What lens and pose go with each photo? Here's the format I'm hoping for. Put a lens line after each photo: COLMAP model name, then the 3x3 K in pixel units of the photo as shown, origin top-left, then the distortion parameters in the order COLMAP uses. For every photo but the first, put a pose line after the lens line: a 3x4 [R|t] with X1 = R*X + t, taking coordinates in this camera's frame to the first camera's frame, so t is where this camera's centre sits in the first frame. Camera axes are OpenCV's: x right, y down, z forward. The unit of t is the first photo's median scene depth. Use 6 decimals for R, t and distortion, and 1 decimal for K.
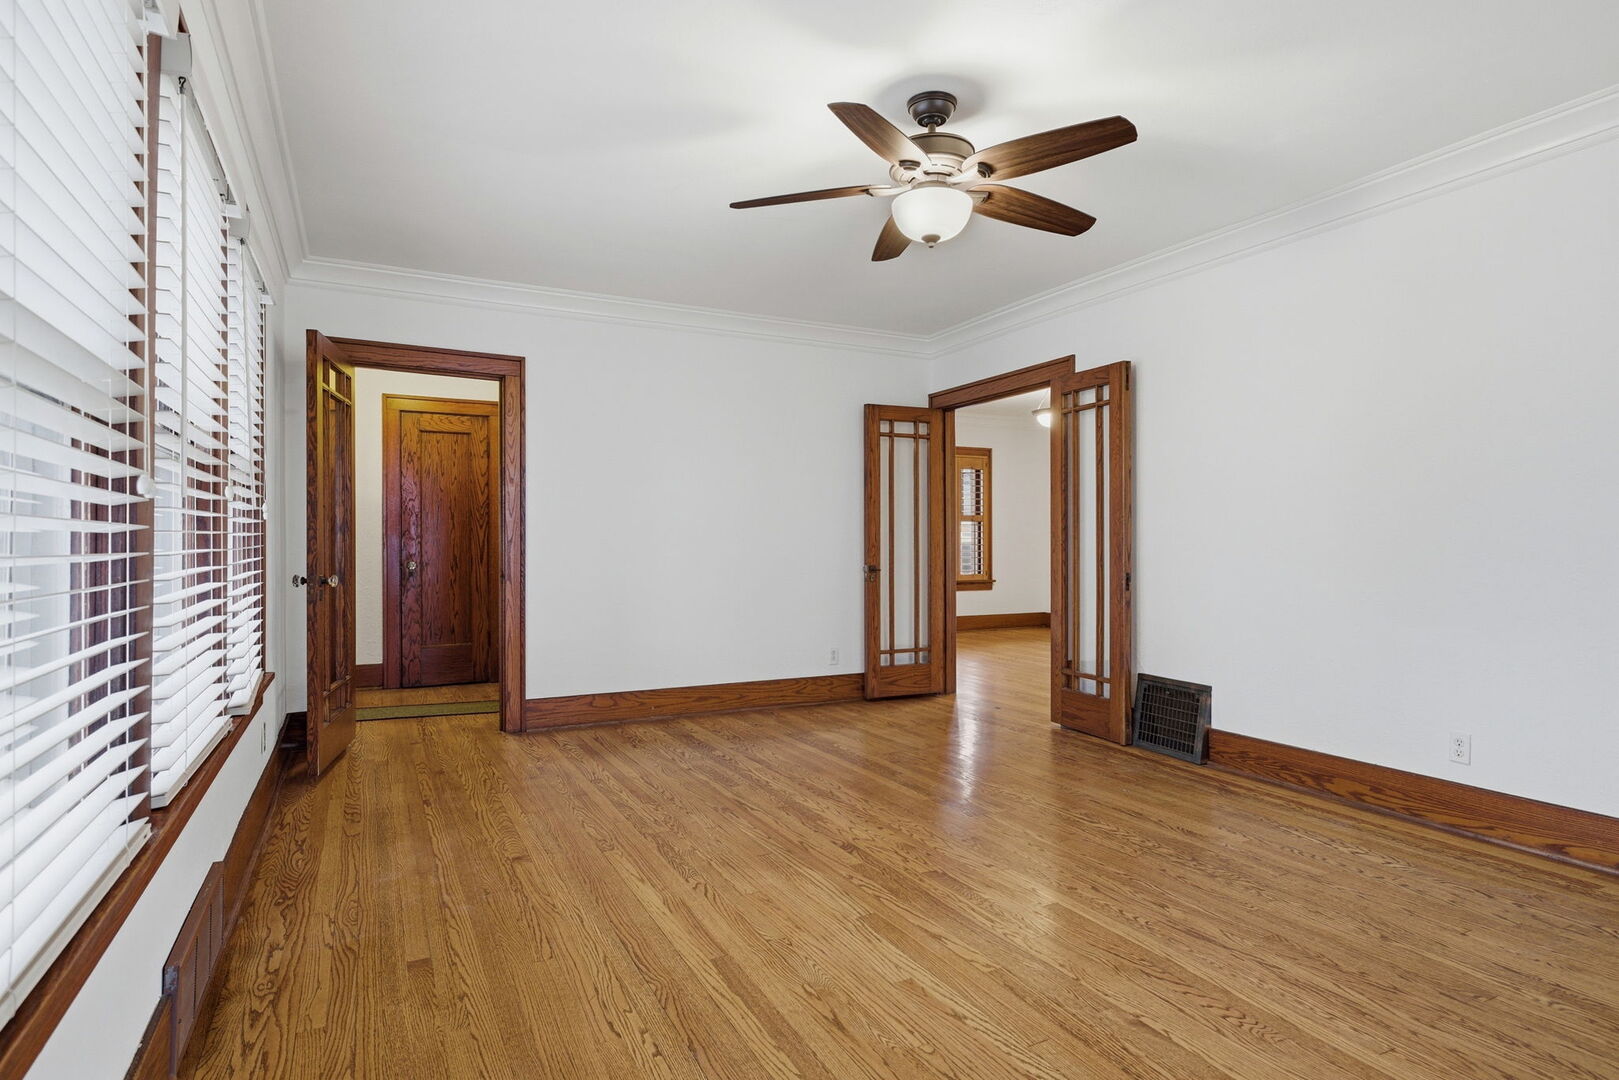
lens RADIAL K [[741.5, 0, 811.0], [0, 741.5, 562.3], [0, 0, 1]] dist [0.001168, 0.000018]
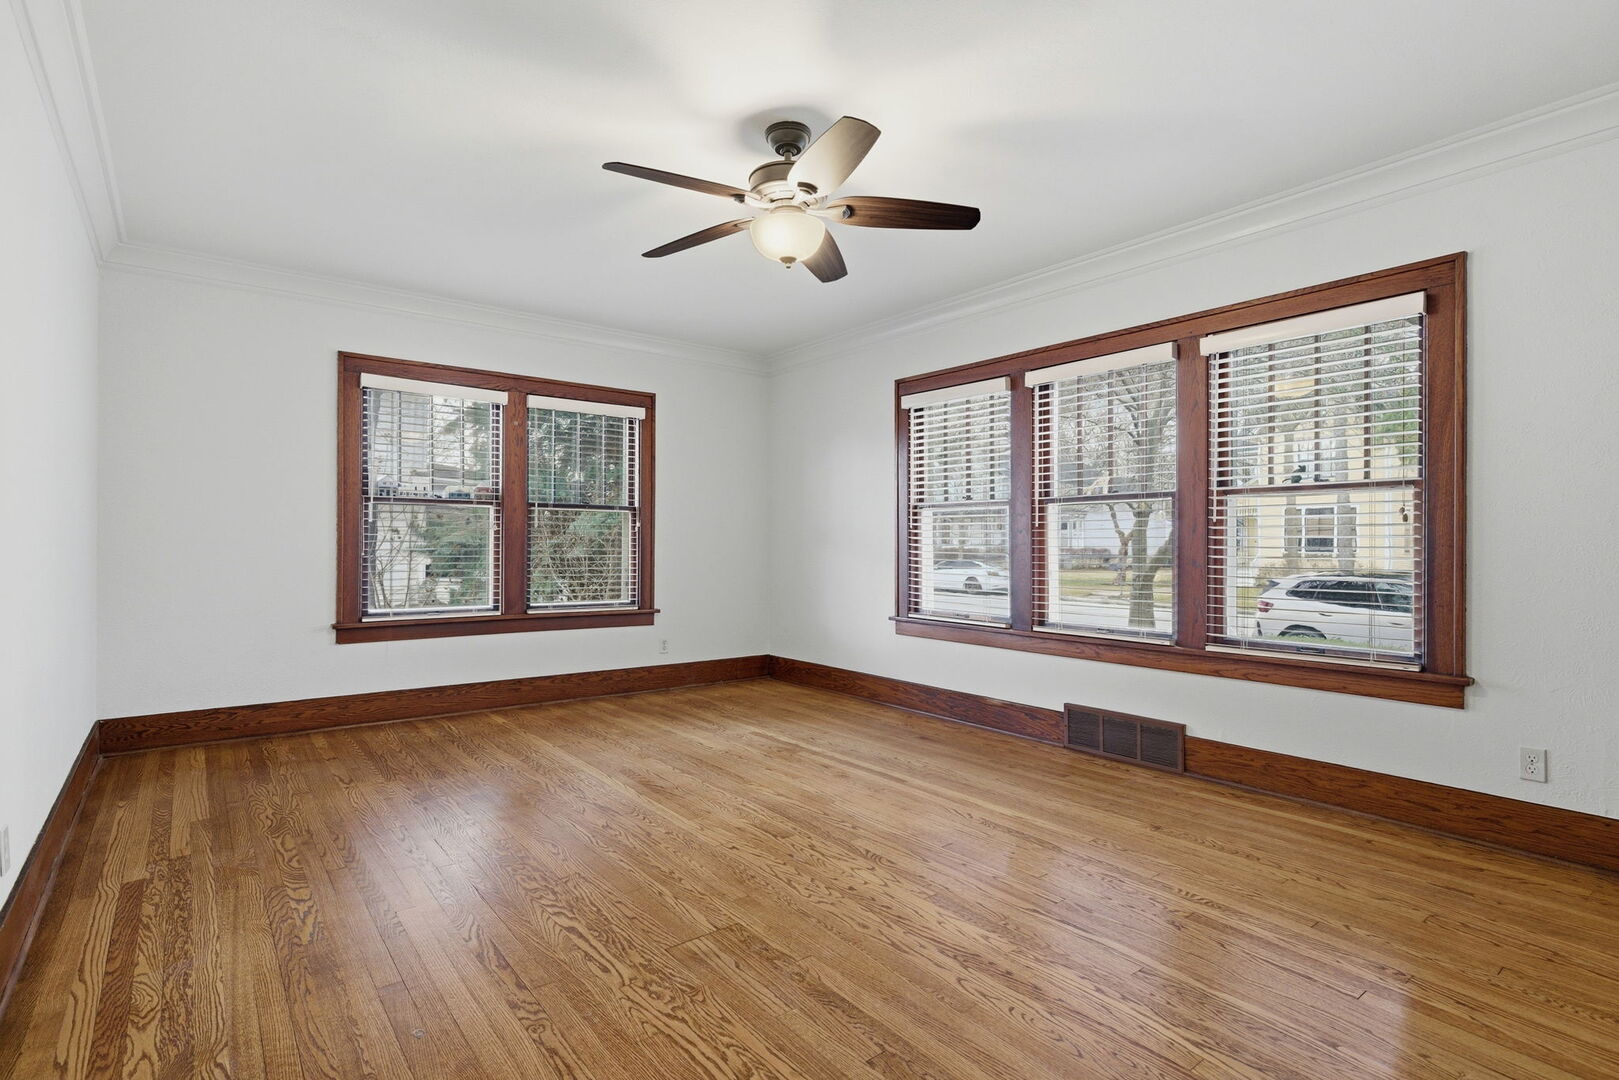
lens RADIAL K [[904.0, 0, 809.5], [0, 904.0, 540.0], [0, 0, 1]] dist [0.000130, -0.000093]
pose [[-0.977116, -0.004246, -0.212663, 0.371606], [-0.009472, 0.999678, 0.023559, -0.052779], [0.212494, 0.025034, -0.976842, 2.056732]]
